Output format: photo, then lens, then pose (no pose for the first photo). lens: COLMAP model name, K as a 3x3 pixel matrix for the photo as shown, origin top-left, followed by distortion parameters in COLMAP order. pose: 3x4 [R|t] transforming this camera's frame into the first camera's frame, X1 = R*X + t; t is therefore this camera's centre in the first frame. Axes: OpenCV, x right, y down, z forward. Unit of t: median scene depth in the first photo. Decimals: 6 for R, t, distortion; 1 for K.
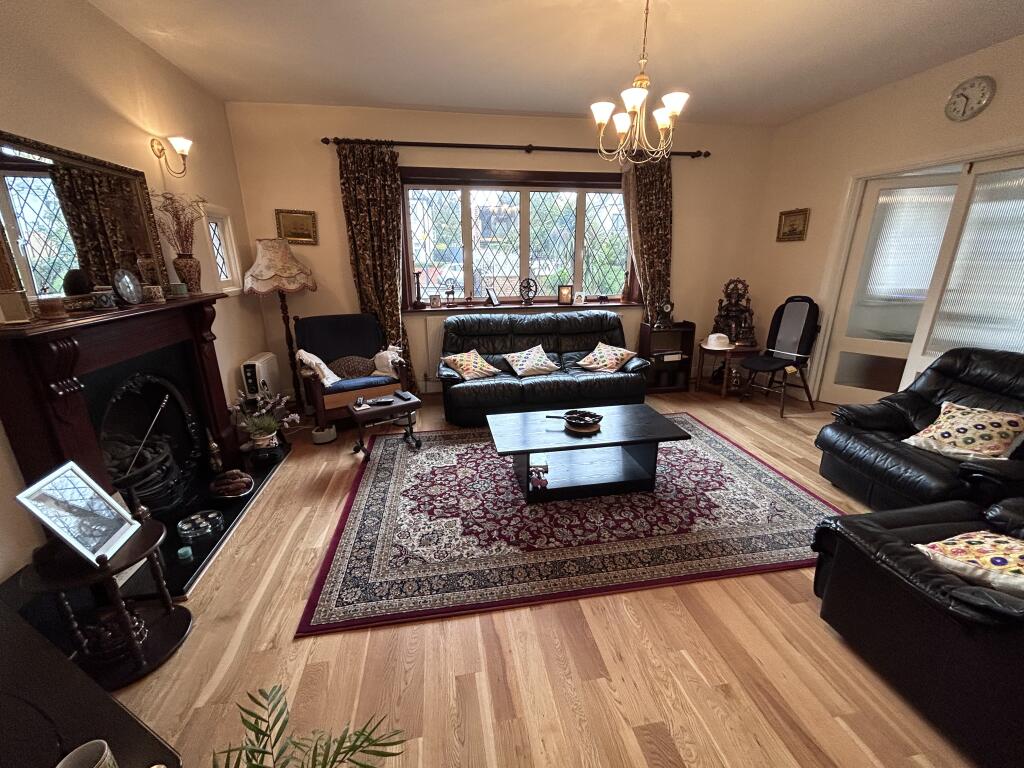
lens RADIAL K [[419.3, 0, 512.3], [0, 419.3, 382.4], [0, 0, 1]] dist [-0.000796, 0.000997]
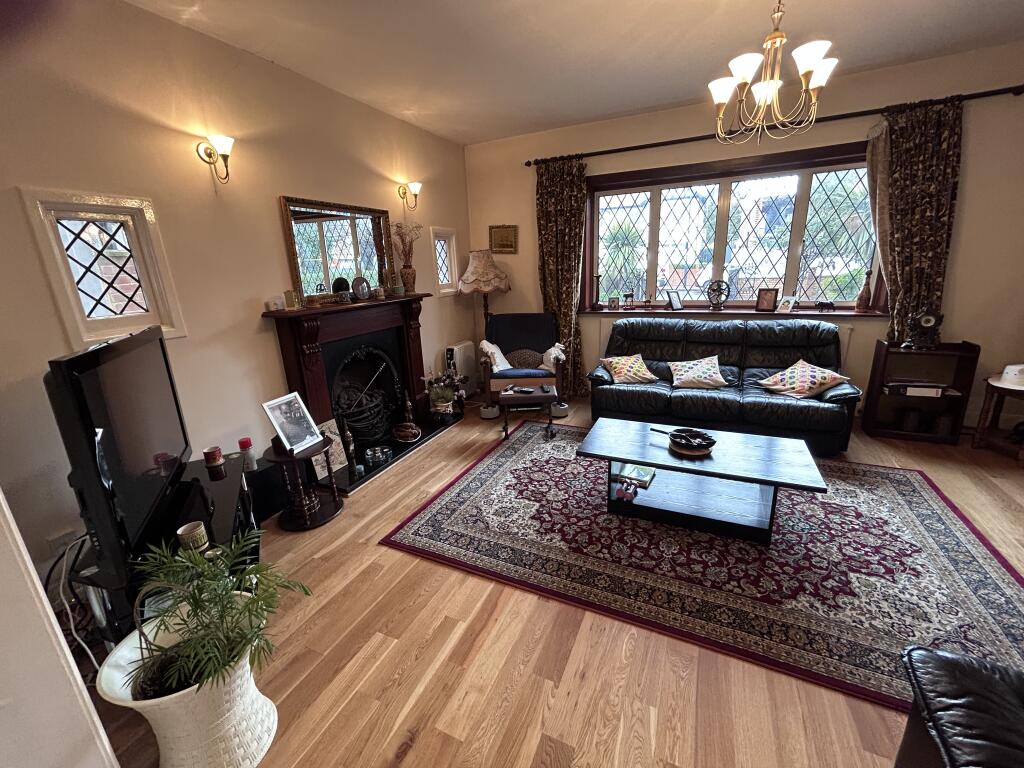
lens RADIAL K [[419.3, 0, 514.0], [0, 419.3, 383.5], [0, 0, 1]] dist [-0.000796, 0.000997]
pose [[0.817784, 0.131616, -0.560274, 0.324912], [-0.132554, 0.990401, 0.039180, -0.014544], [0.560053, 0.042226, 0.827380, 0.048786]]
